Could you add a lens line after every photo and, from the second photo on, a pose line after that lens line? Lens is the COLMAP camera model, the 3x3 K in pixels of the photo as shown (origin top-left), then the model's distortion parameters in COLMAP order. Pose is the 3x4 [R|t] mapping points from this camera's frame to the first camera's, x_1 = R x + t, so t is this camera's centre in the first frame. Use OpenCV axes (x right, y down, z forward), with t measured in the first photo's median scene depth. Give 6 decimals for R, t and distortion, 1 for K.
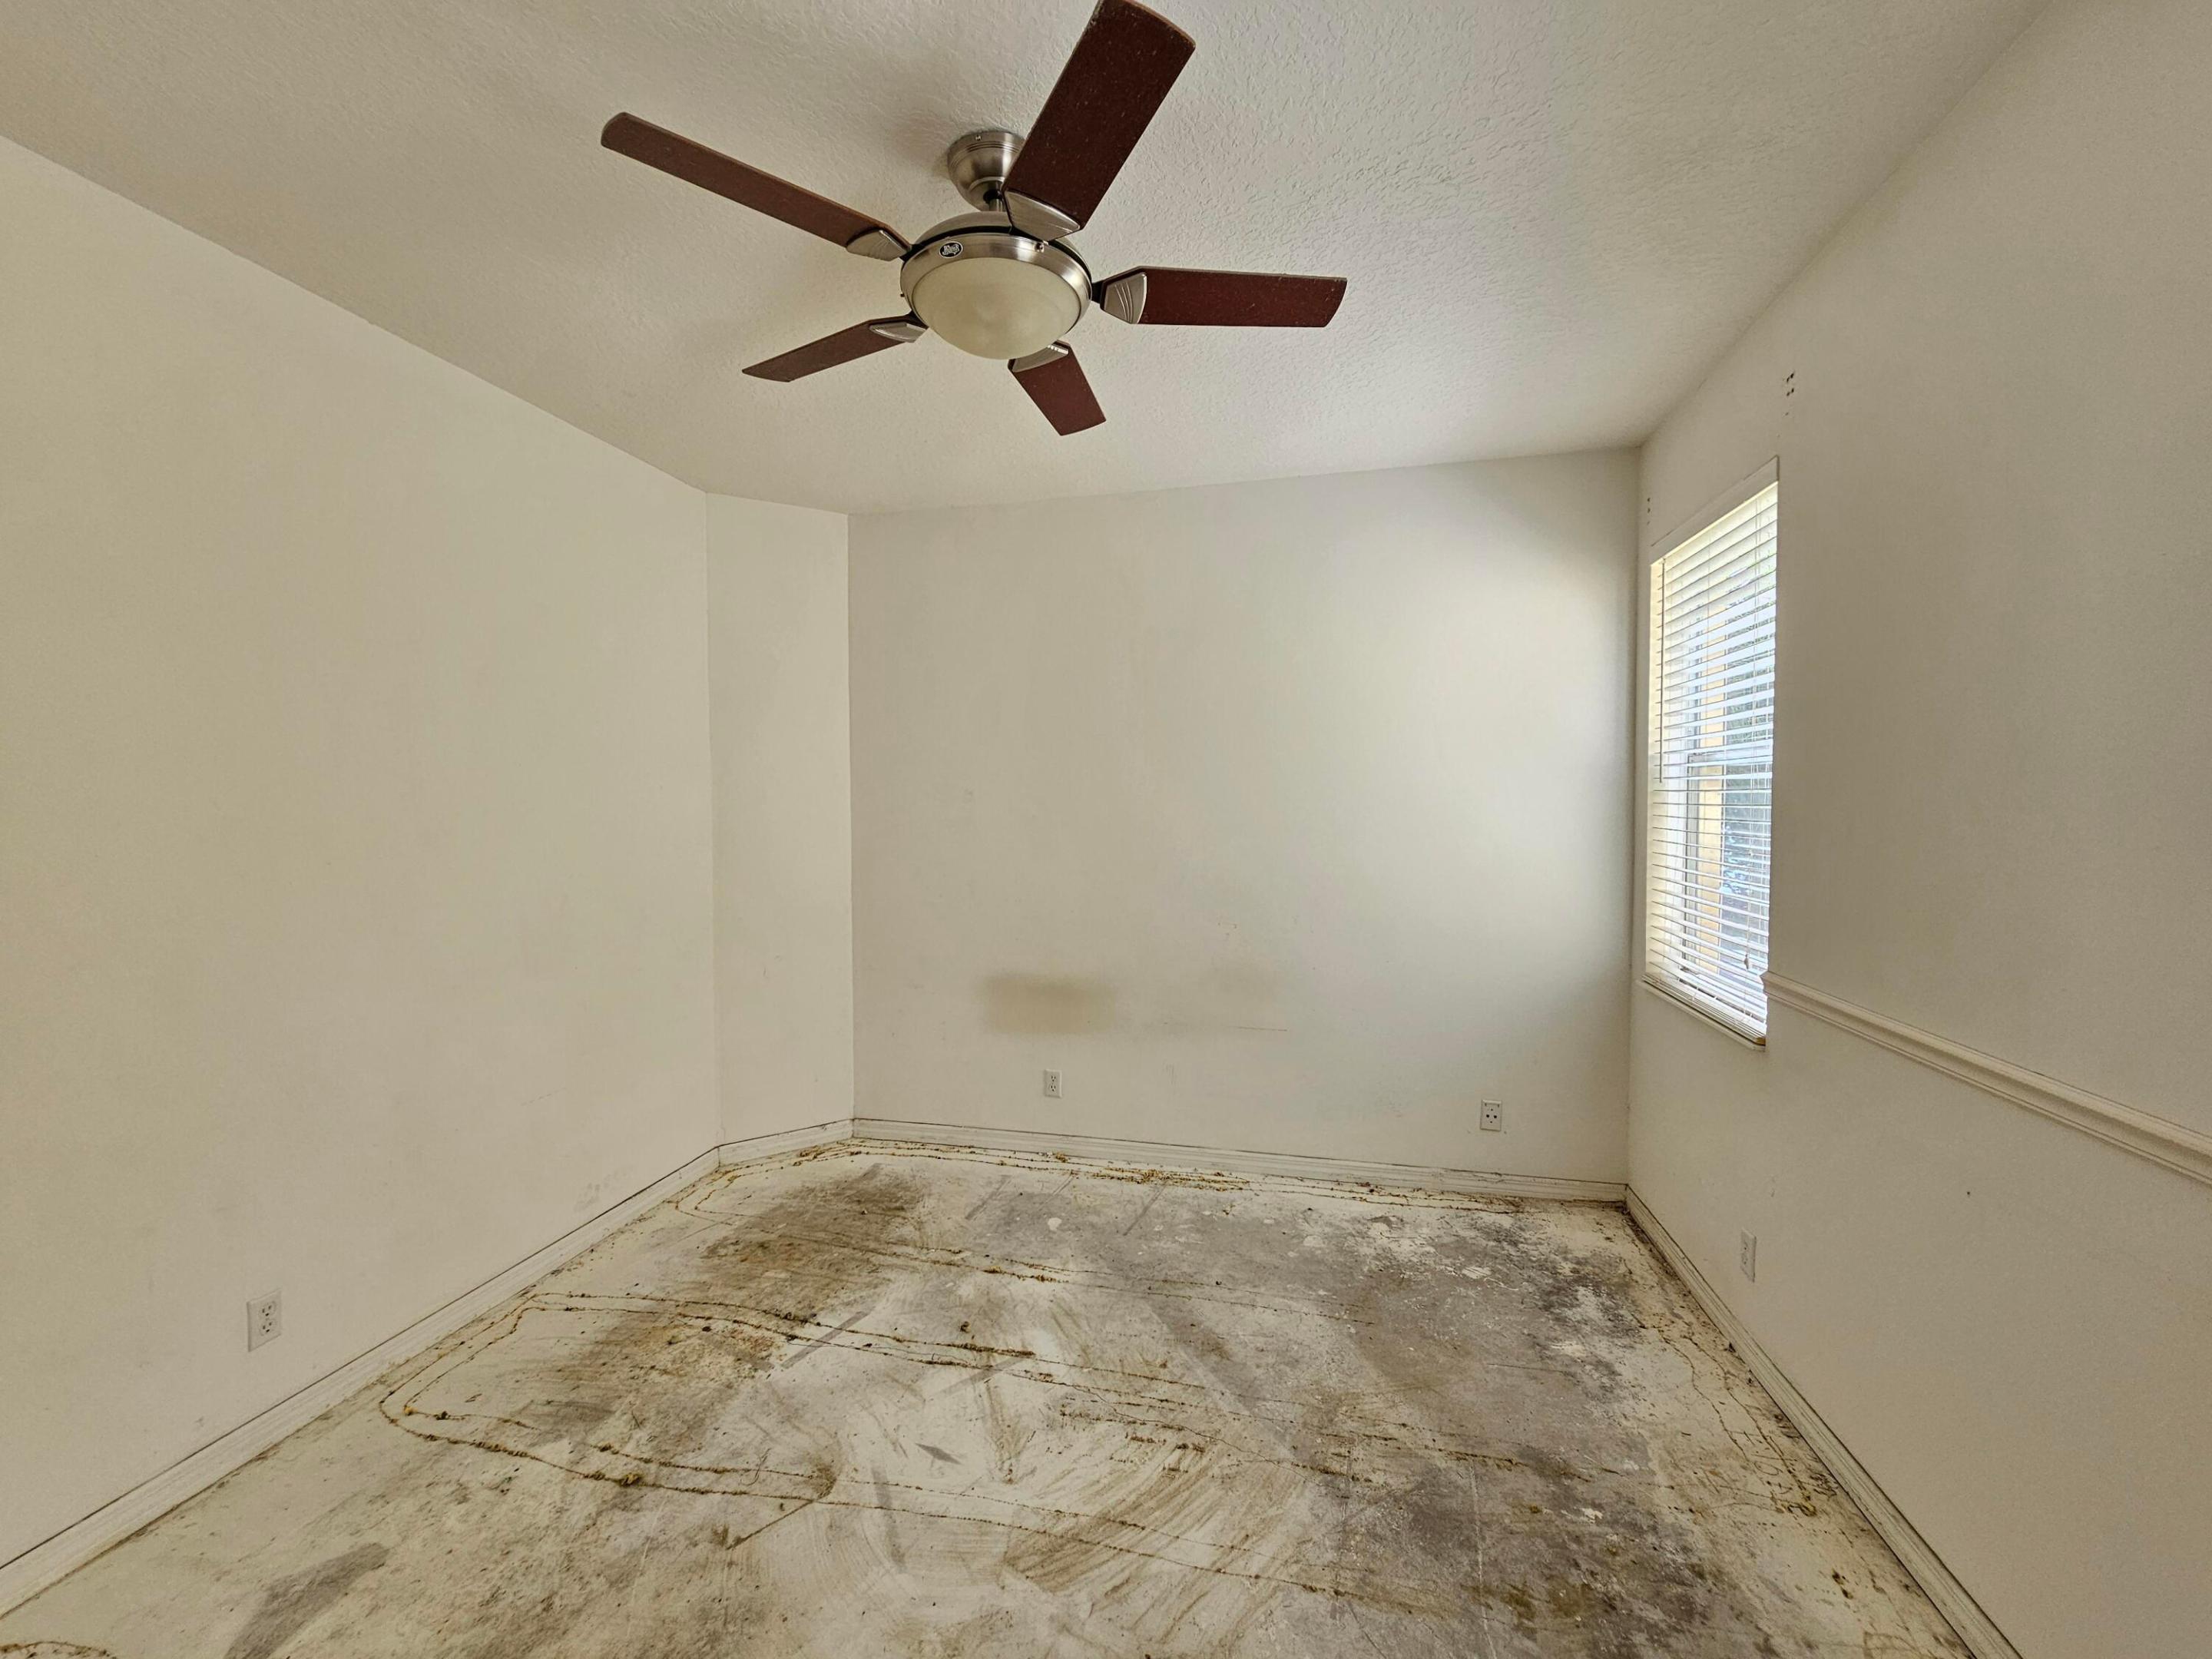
lens RADIAL K [[914.7, 0, 1098.8], [0, 914.7, 823.9], [0, 0, 1]] dist [0.000356, 0.000060]
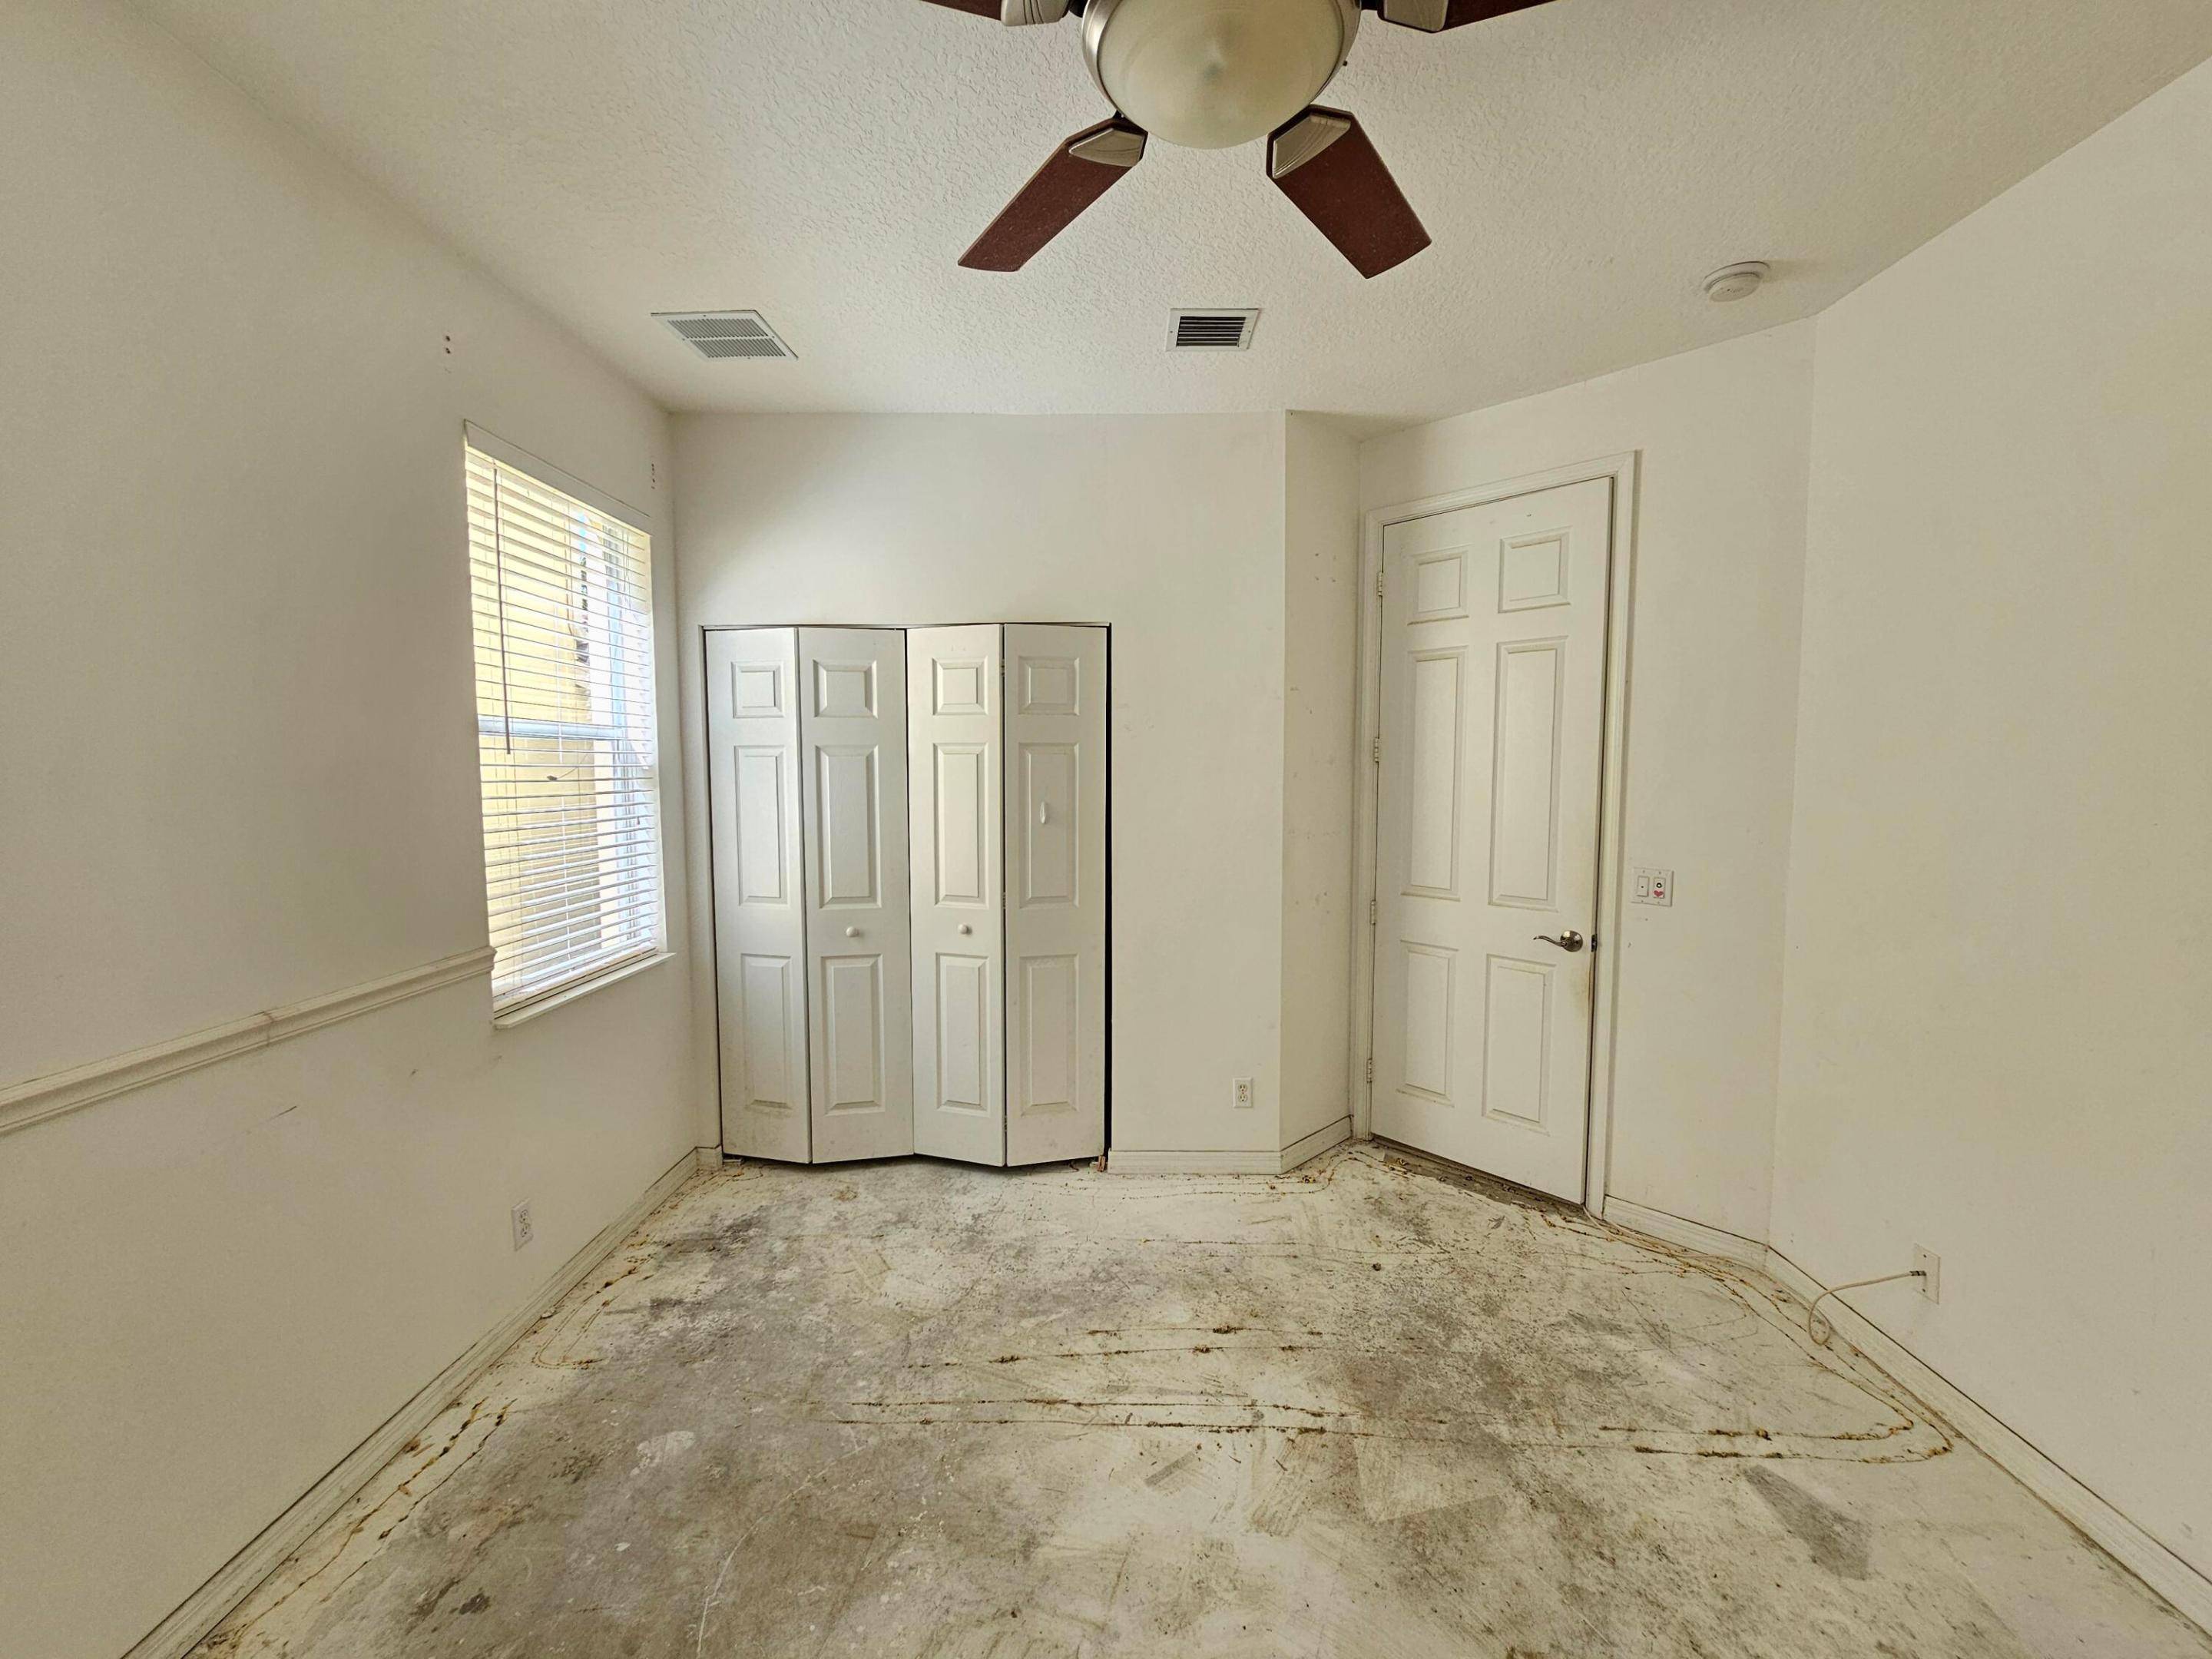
lens RADIAL K [[914.7, 0, 1098.8], [0, 914.7, 823.9], [0, 0, 1]] dist [0.000356, 0.000060]
pose [[-0.981167, 0.021680, -0.191943, 0.127959], [0.001594, 0.994557, 0.104185, -0.065916], [0.193157, 0.101917, -0.975860, 1.792595]]
